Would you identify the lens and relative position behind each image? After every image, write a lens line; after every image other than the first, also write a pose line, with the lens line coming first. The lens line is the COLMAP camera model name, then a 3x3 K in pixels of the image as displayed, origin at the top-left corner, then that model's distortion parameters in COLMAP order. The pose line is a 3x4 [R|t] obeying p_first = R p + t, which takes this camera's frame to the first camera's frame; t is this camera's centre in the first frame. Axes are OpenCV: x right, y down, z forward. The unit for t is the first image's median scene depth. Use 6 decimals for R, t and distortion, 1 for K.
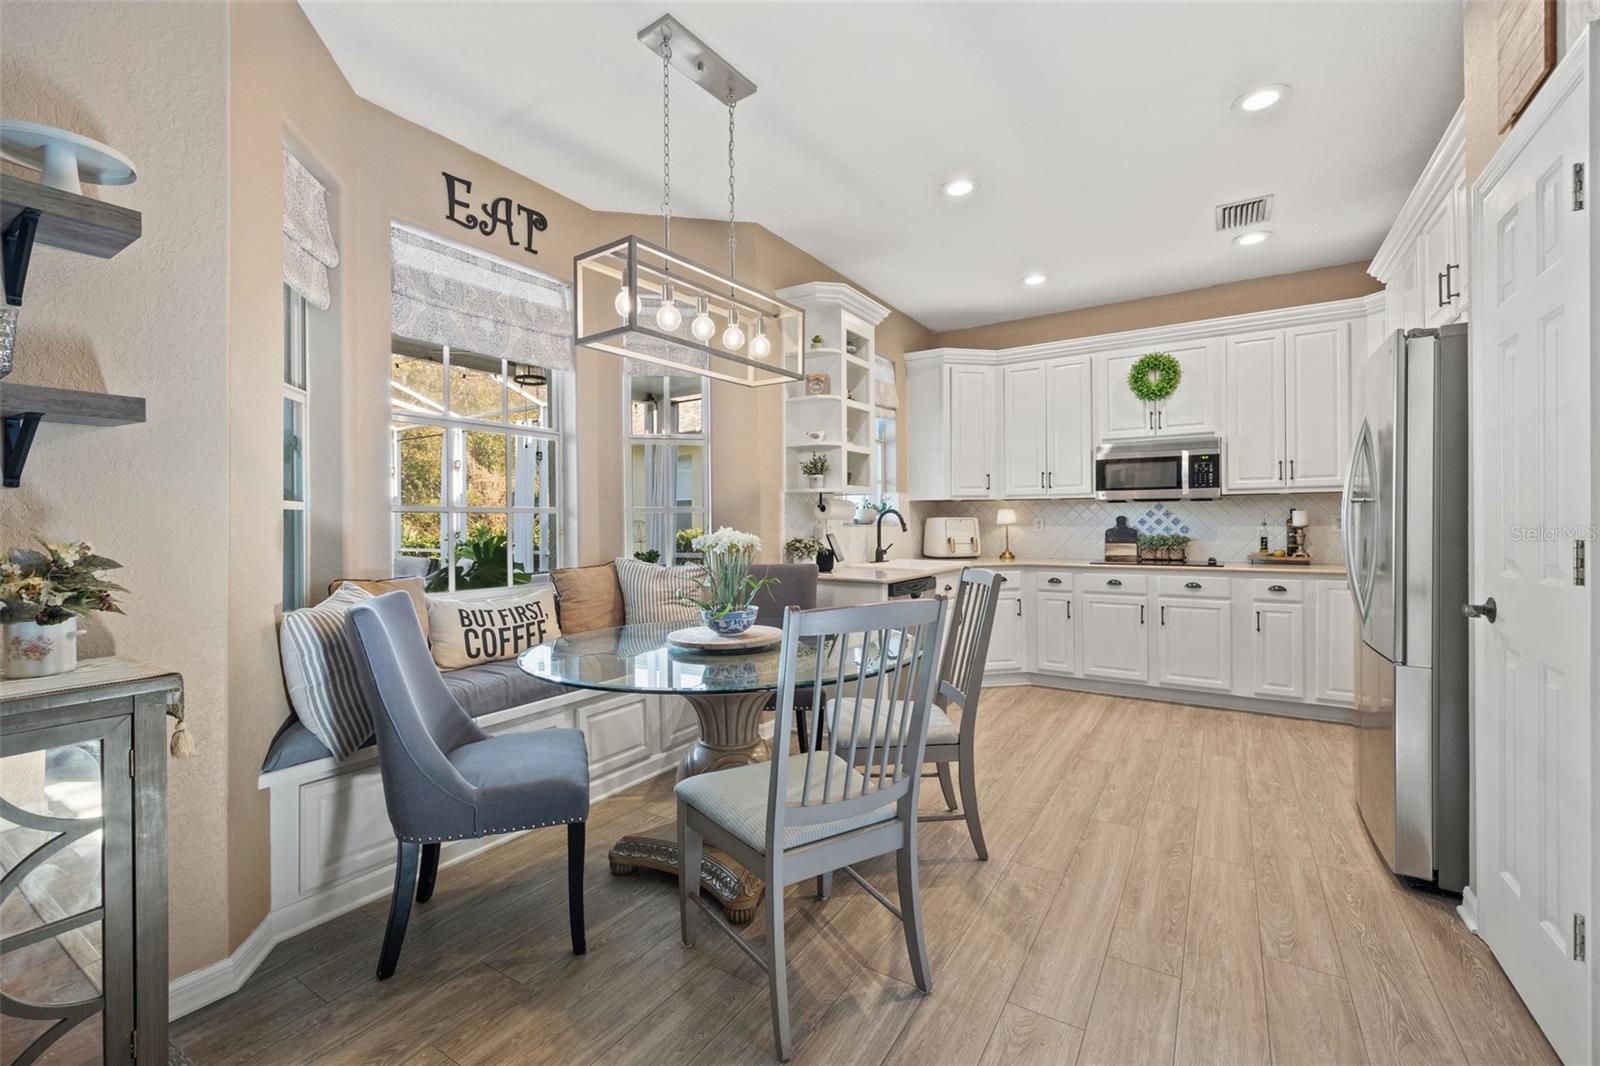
lens RADIAL K [[673.9, 0, 797.4], [0, 673.9, 523.5], [0, 0, 1]] dist [0.001299, 0.000248]
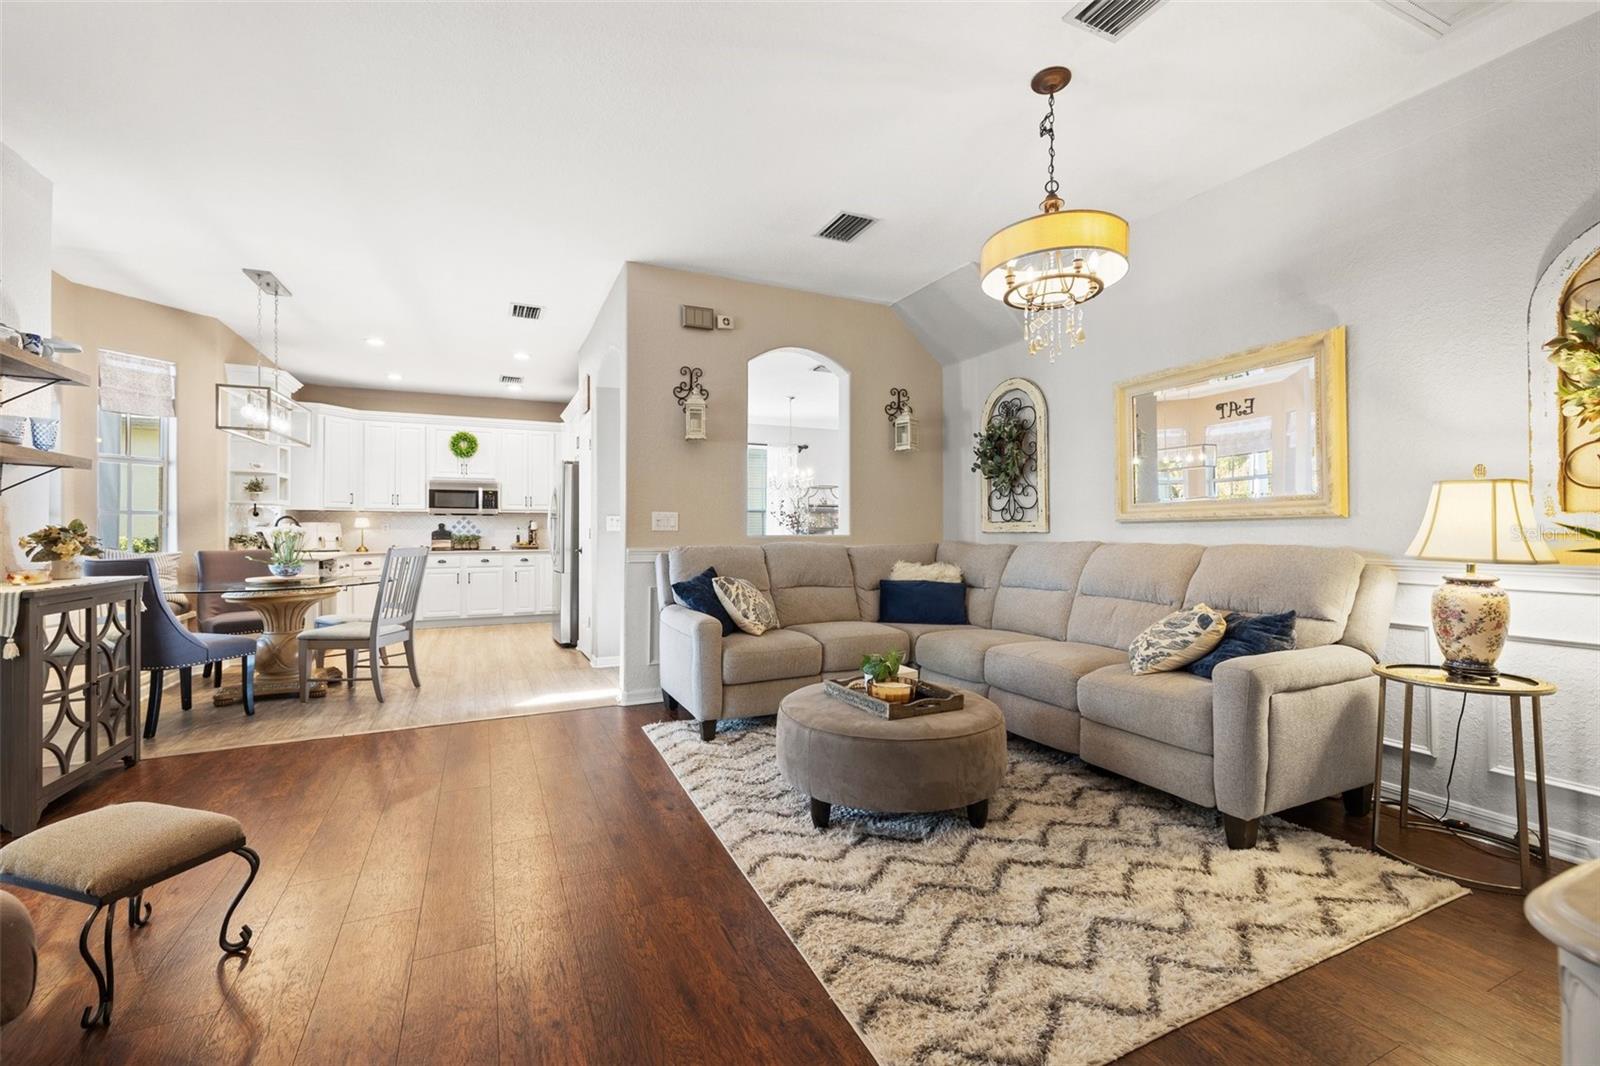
lens RADIAL K [[672.8, 0, 793.7], [0, 672.8, 528.8], [0, 0, 1]] dist [-0.000800, 0.000043]
pose [[0.533469, 0.008951, 0.845772, -0.527773], [0.000314, 0.999942, -0.010781, 0.023385], [-0.845819, 0.006017, 0.533436, -0.710454]]
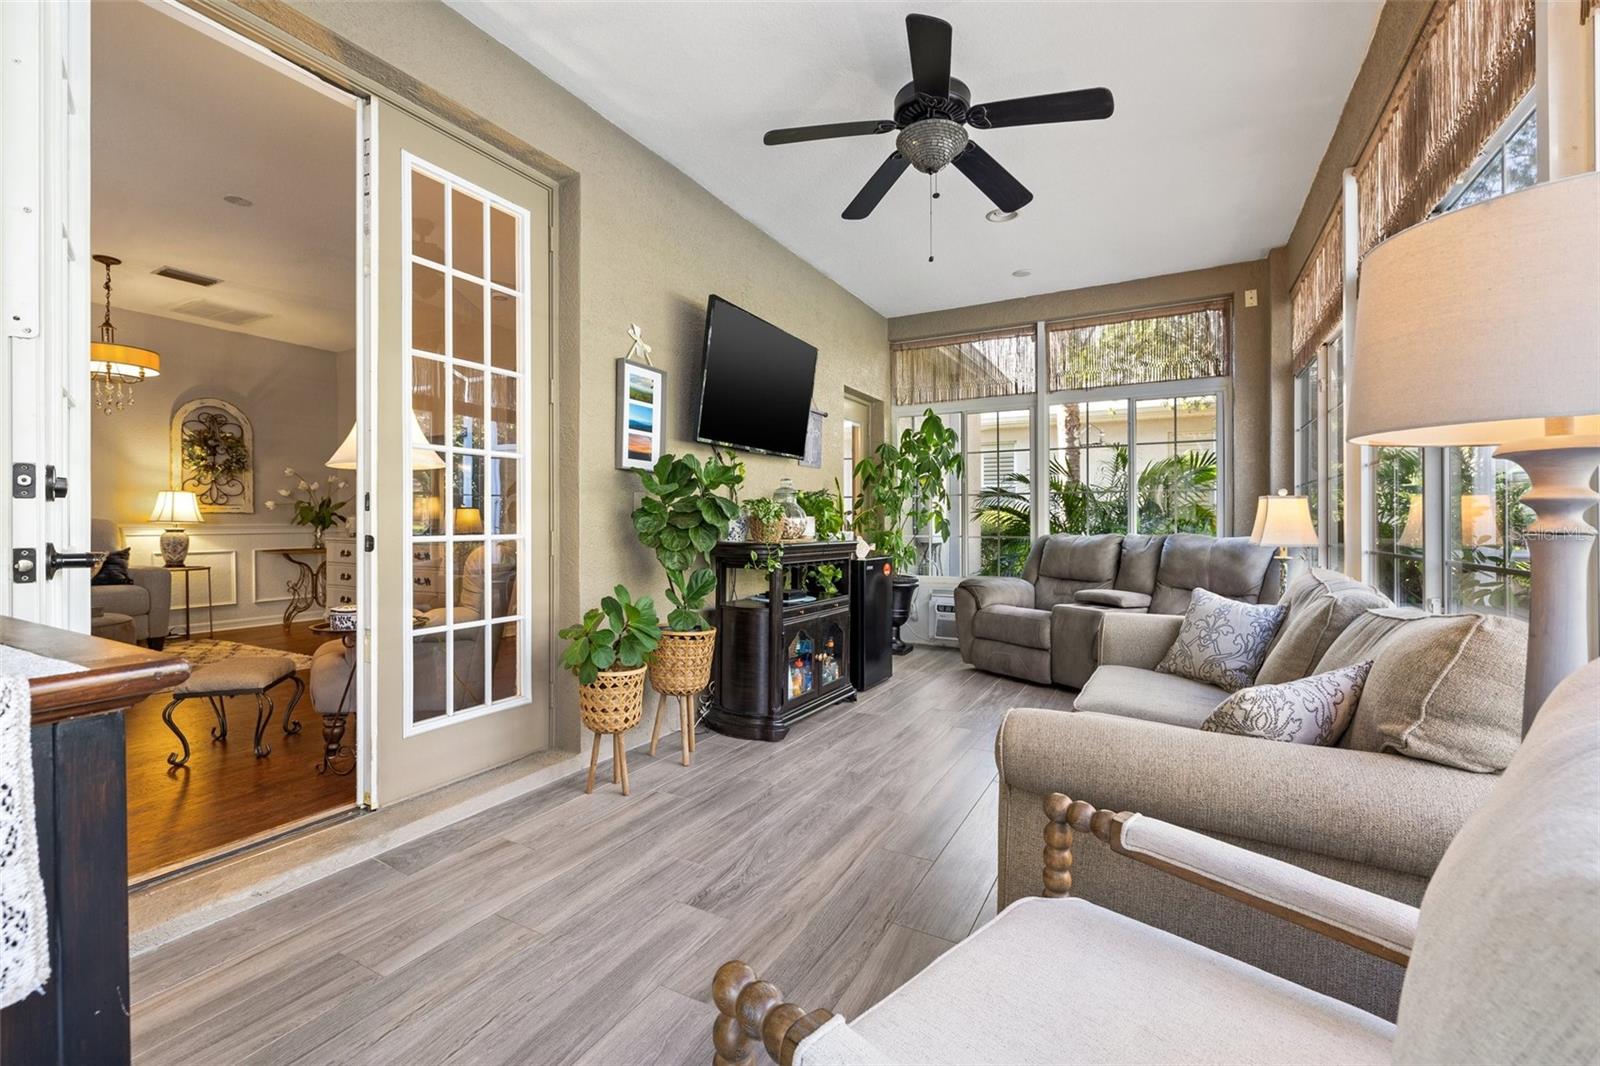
lens RADIAL K [[692.5, 0, 803.3], [0, 692.5, 522.3], [0, 0, 1]] dist [-0.001221, -0.000070]
pose [[-0.996502, 0.012080, -0.082693, -0.916392], [0.012021, 0.999927, 0.001209, 0.054834], [0.082702, 0.000211, -0.996574, 0.576839]]
